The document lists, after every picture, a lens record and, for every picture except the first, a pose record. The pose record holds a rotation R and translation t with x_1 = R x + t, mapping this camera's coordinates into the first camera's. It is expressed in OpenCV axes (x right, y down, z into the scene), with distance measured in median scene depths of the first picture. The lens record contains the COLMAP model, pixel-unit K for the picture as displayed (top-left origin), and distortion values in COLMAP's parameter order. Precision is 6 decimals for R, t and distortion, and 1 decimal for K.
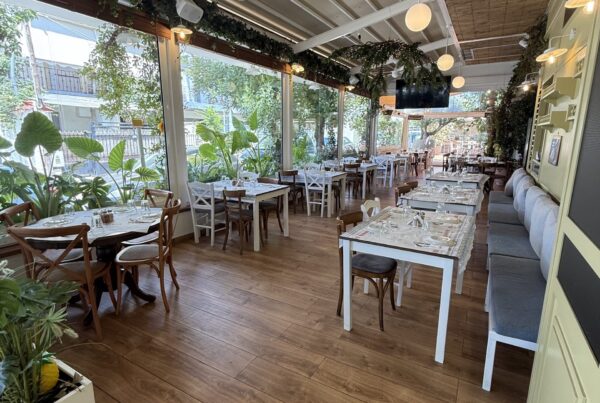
lens RADIAL K [[319.3, 0, 300.0], [0, 319.3, 201.5], [0, 0, 1]] dist [0.000872, 0.002413]
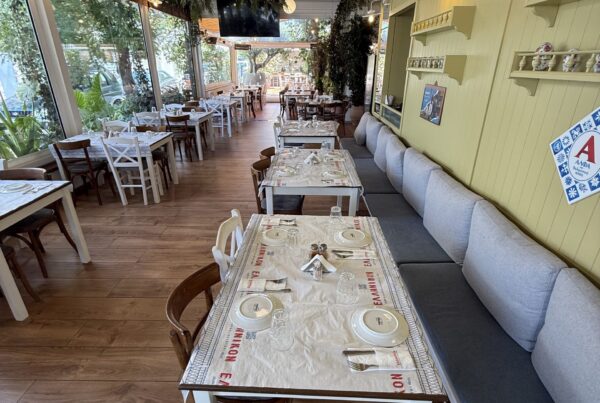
lens RADIAL K [[319.3, 0, 300.0], [0, 319.3, 201.5], [0, 0, 1]] dist [0.000872, 0.002413]
pose [[0.871271, -0.193326, 0.451123, 0.031473], [0.099036, 0.969498, 0.224200, -0.052394], [-0.480707, -0.150661, 0.863842, 0.161607]]
